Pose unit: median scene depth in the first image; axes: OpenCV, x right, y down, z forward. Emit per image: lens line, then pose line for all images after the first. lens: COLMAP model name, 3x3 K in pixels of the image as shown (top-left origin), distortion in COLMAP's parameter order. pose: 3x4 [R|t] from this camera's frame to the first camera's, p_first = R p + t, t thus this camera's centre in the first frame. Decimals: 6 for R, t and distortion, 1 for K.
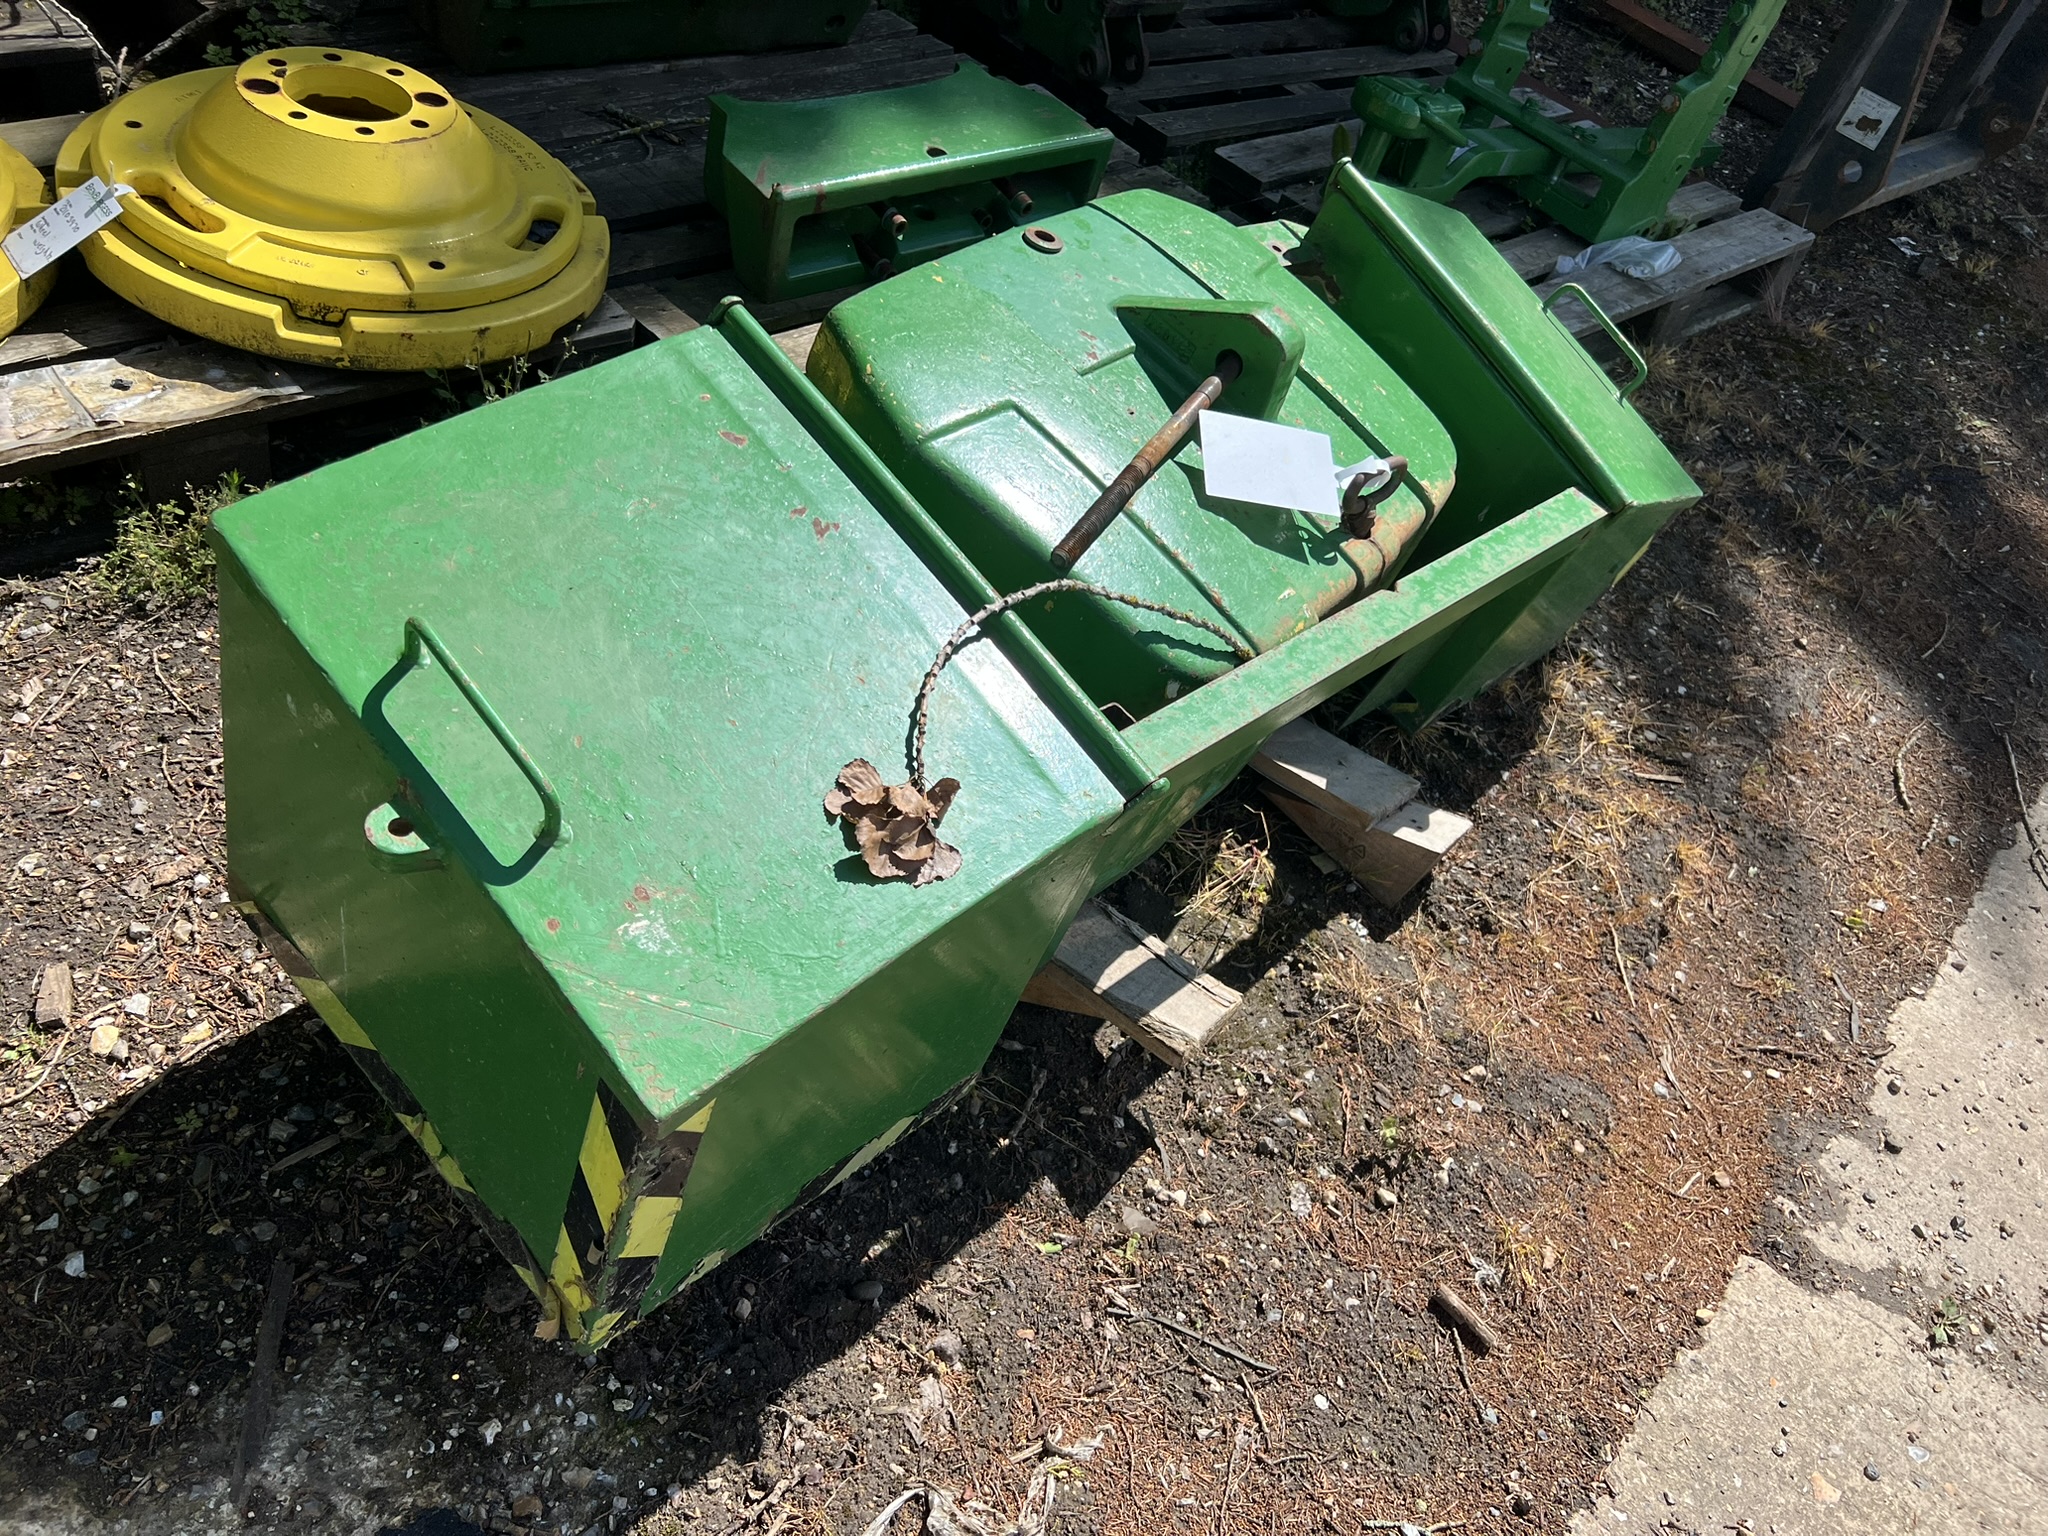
lens RADIAL K [[1517.7, 0, 1030.2], [0, 1517.7, 803.6], [0, 0, 1]] dist [0.041827, -0.045604]
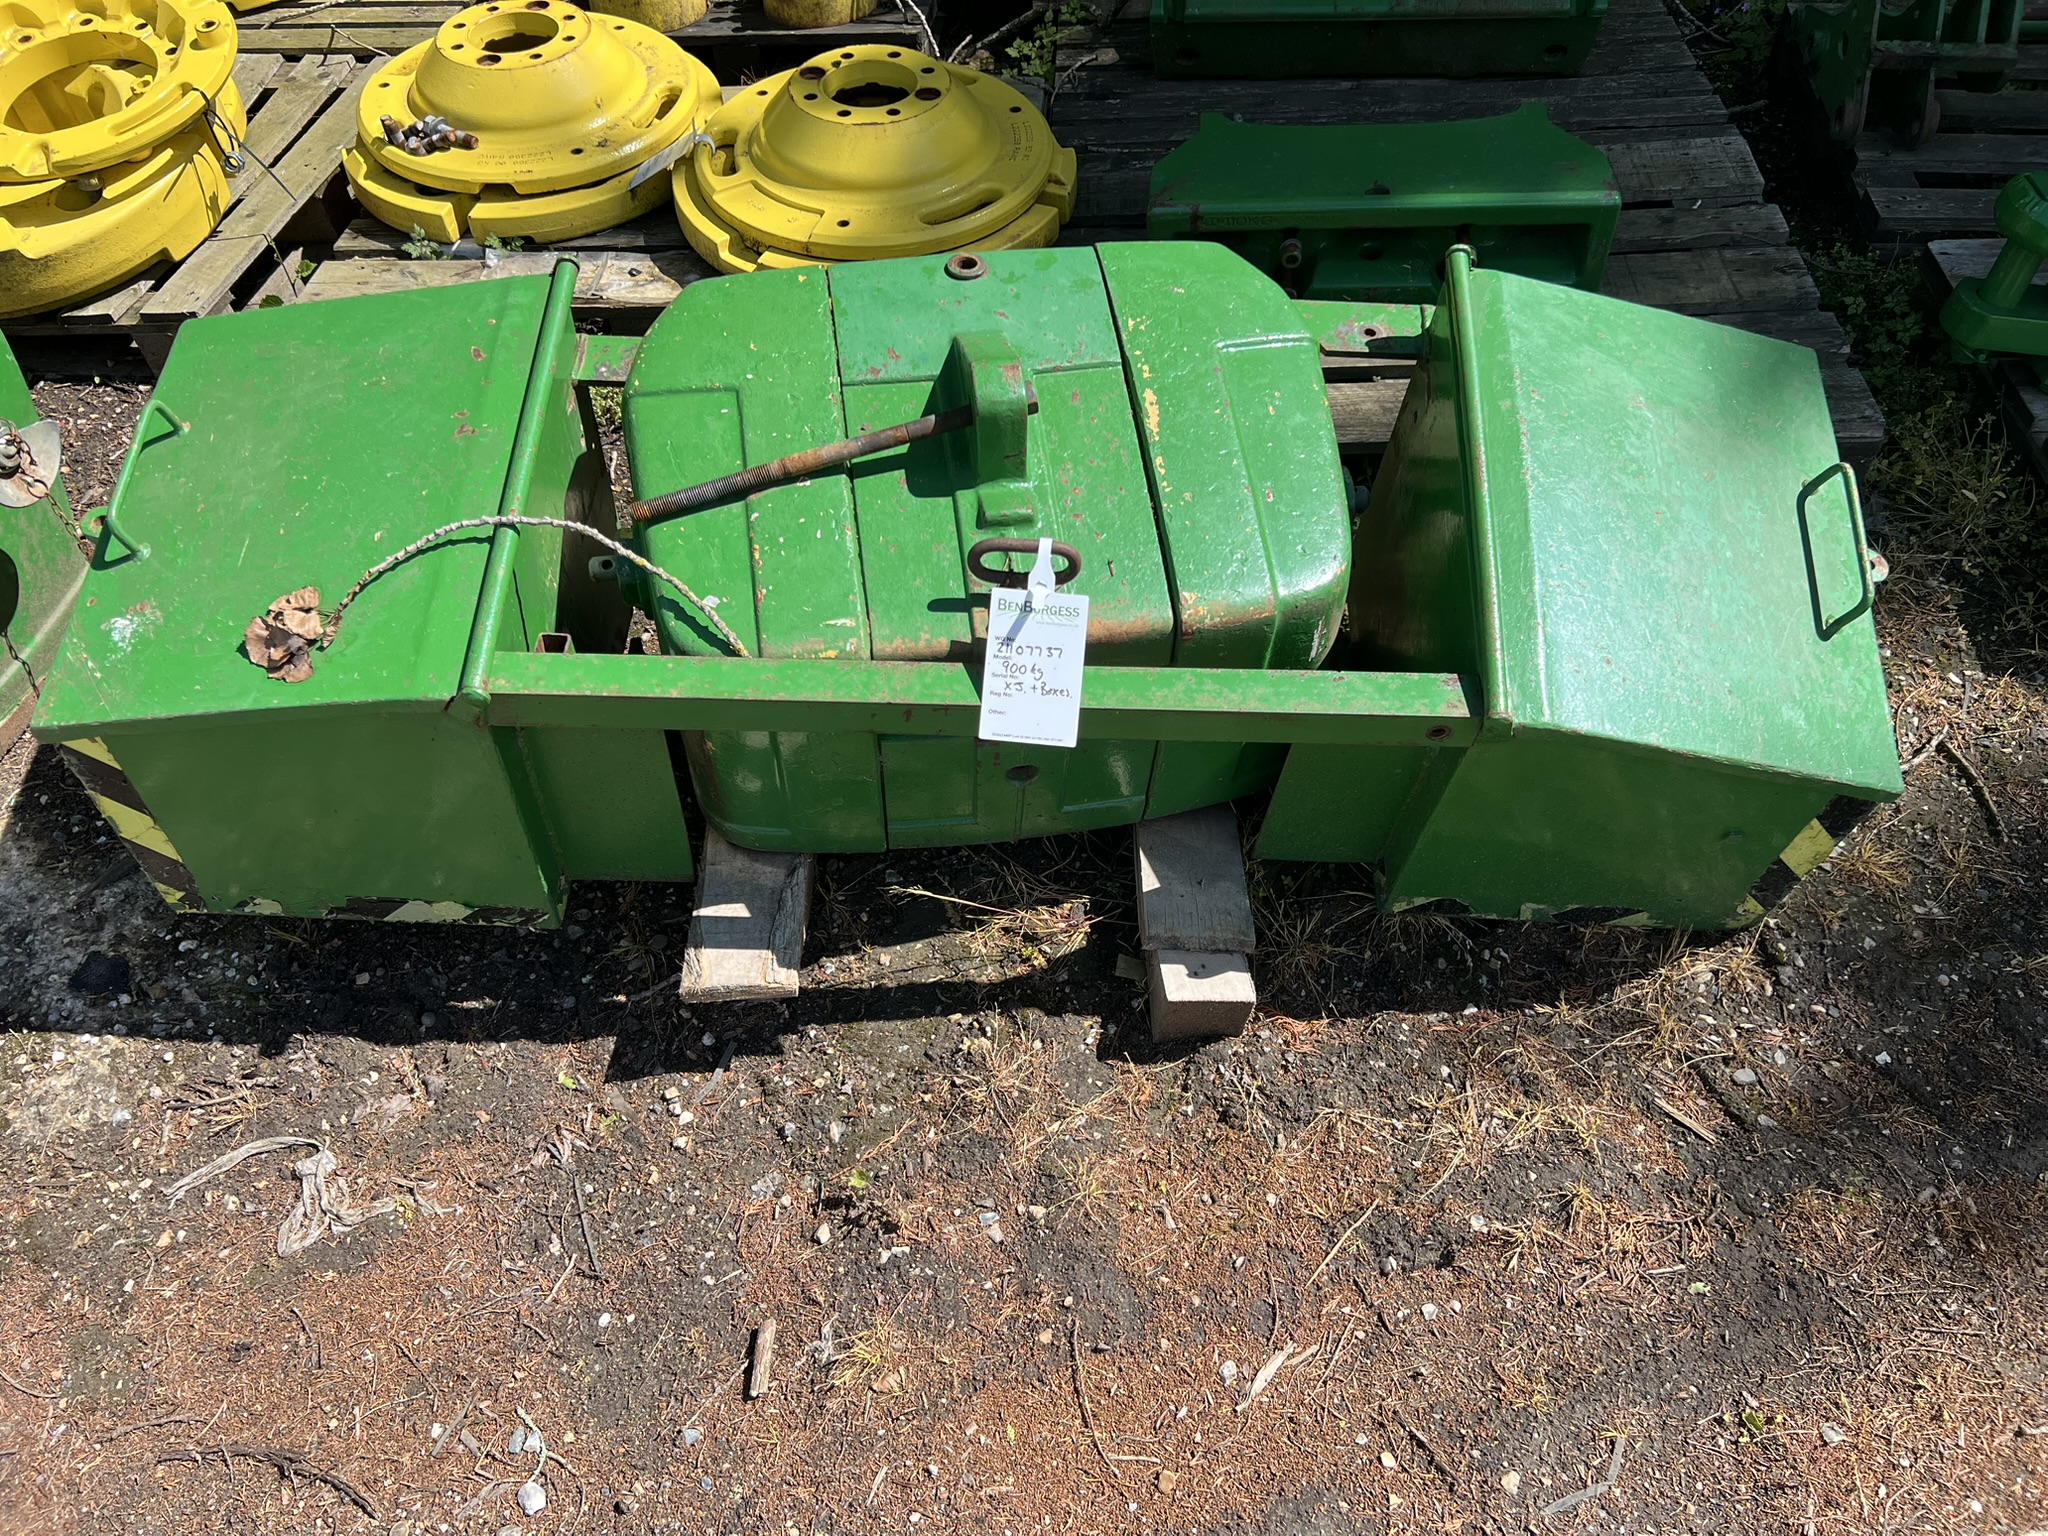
lens RADIAL K [[1517.7, 0, 1030.2], [0, 1517.7, 803.6], [0, 0, 1]] dist [0.041827, -0.045604]
pose [[0.659935, 0.383945, -0.645811, 0.900518], [-0.382496, 0.911526, 0.151056, -0.214634], [0.646670, 0.147333, 0.748405, 0.303027]]
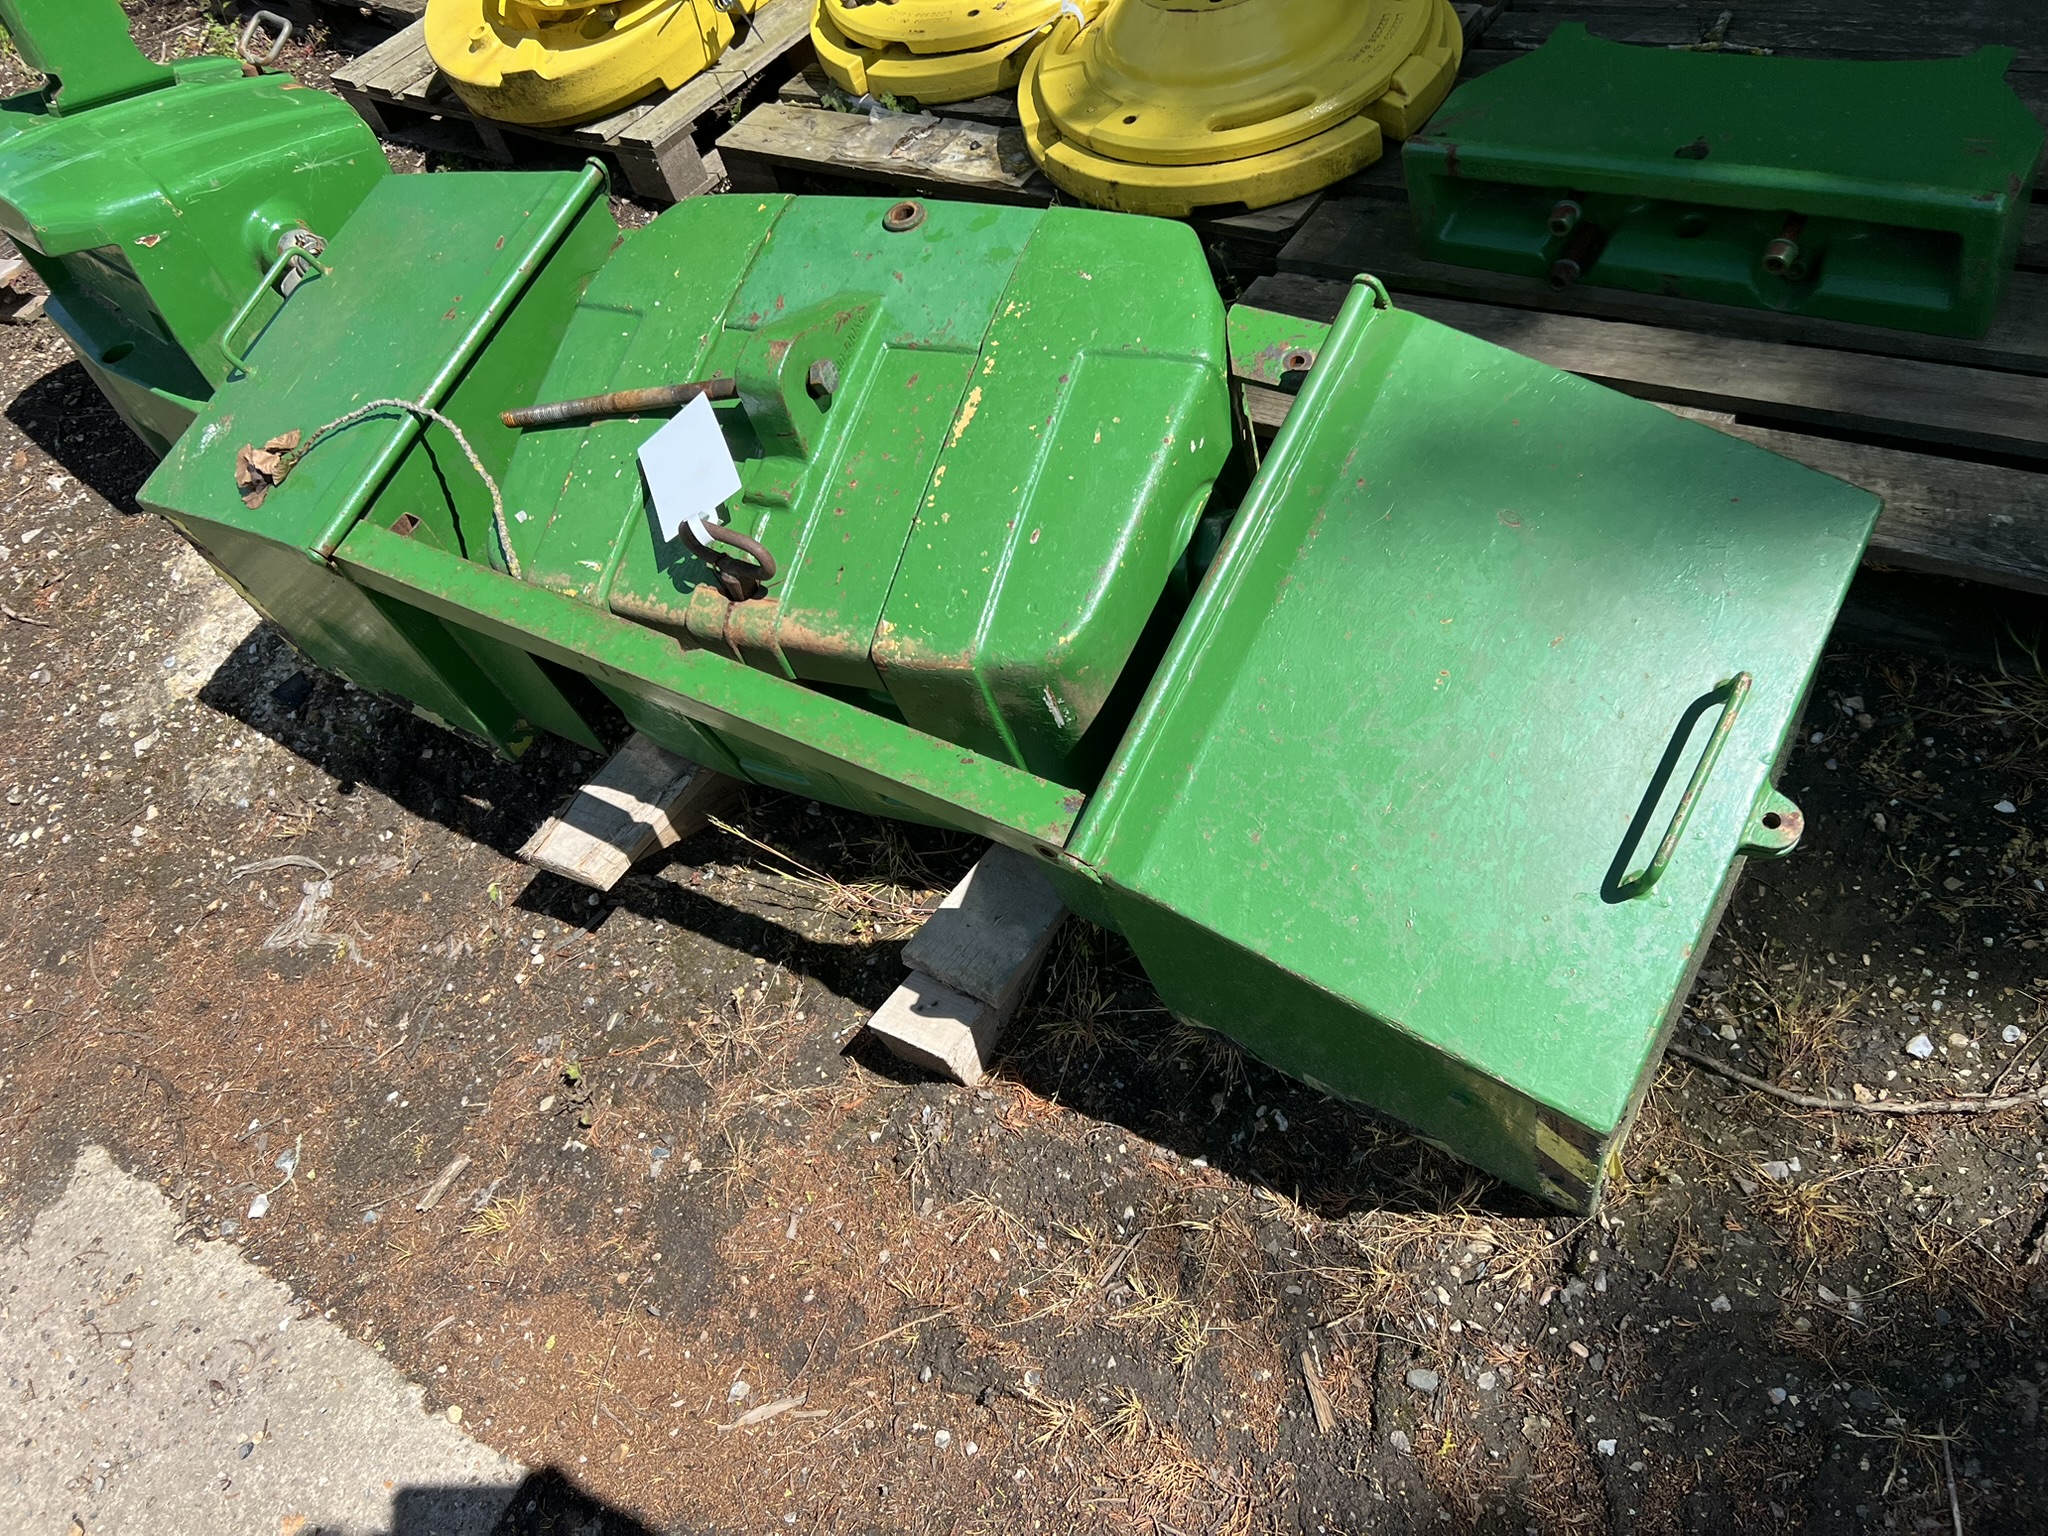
lens RADIAL K [[1517.7, 0, 1030.2], [0, 1517.7, 803.6], [0, 0, 1]] dist [0.041827, -0.045604]
pose [[0.136475, 0.587951, -0.797301, 1.077178], [-0.474800, 0.745189, 0.468251, -0.612475], [0.869448, 0.314654, 0.380858, 0.847315]]
